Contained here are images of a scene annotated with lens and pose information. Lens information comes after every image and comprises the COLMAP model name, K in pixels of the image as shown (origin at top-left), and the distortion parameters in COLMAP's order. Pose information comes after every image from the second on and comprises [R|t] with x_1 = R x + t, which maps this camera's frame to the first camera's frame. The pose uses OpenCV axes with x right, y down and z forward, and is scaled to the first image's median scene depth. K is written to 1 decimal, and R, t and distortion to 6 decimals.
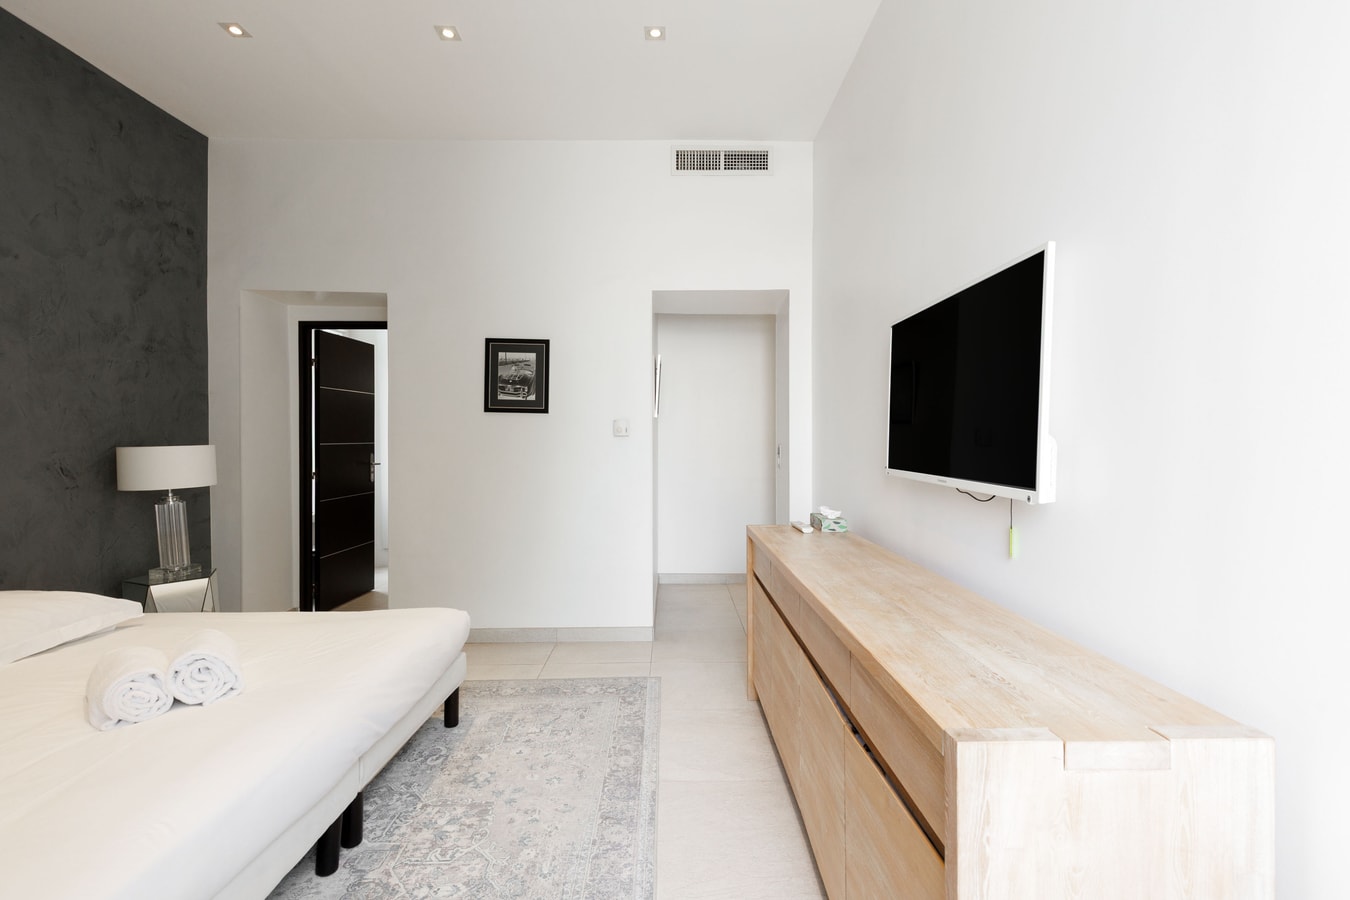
lens RADIAL K [[618.7, 0, 673.2], [0, 618.7, 431.1], [0, 0, 1]] dist [0.007645, 0.000101]
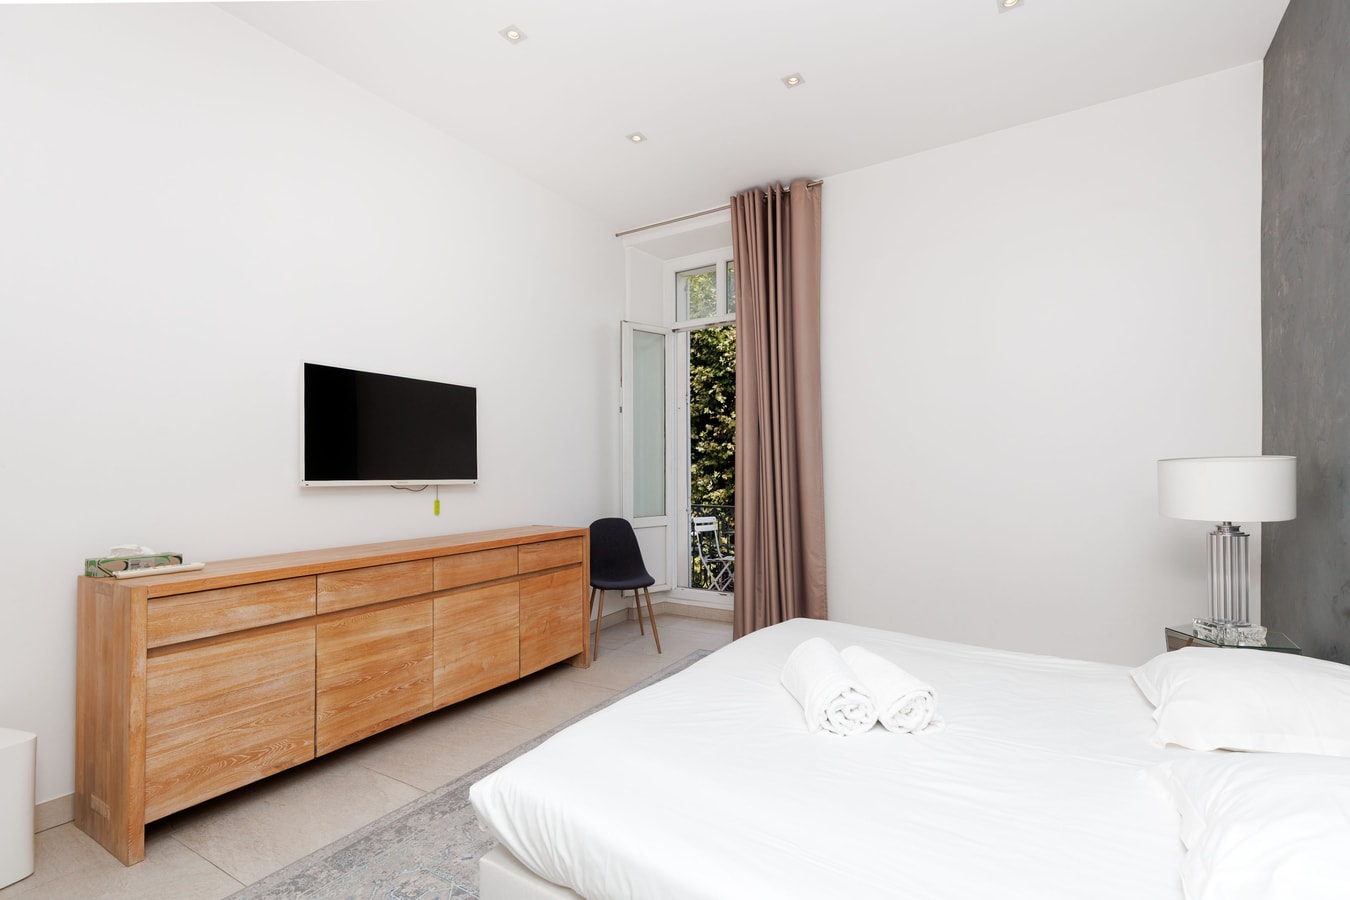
lens RADIAL K [[601.6, 0, 701.2], [0, 601.6, 472.3], [0, 0, 1]] dist [0.002316, 0.000246]
pose [[-0.862848, 0.010541, 0.505353, -0.537860], [0.005659, 0.999921, -0.011195, 0.036105], [-0.505431, -0.006800, -0.862840, 0.969811]]
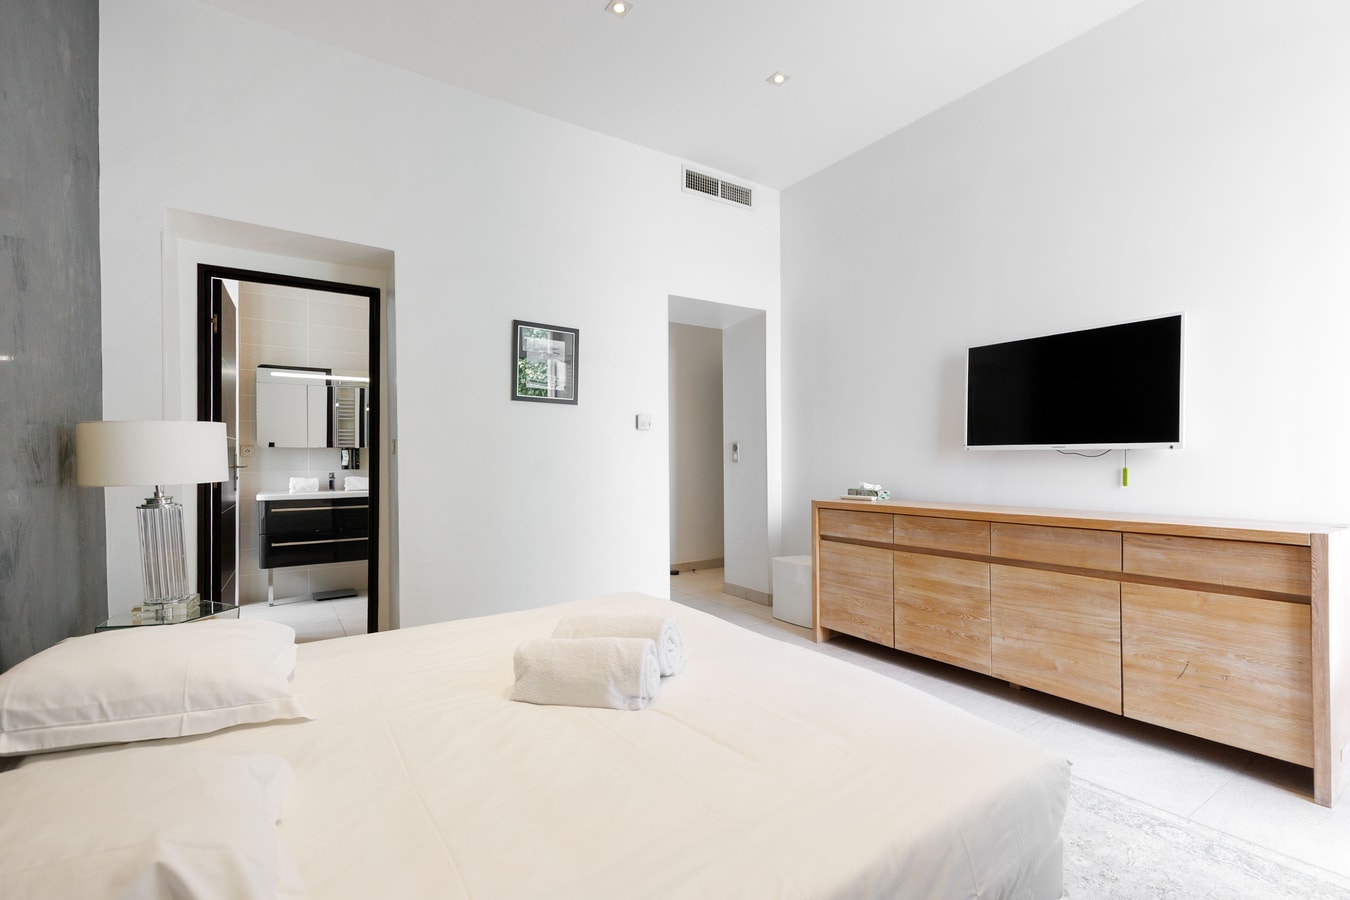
lens RADIAL K [[625.9, 0, 675.0], [0, 625.9, 450.0], [0, 0, 1]] dist [0.000851, 0.000086]
pose [[0.830394, 0.005605, 0.557149, -0.623515], [-0.002028, 0.999973, -0.007037, 0.048774], [-0.557173, 0.004713, 0.830383, 0.099058]]
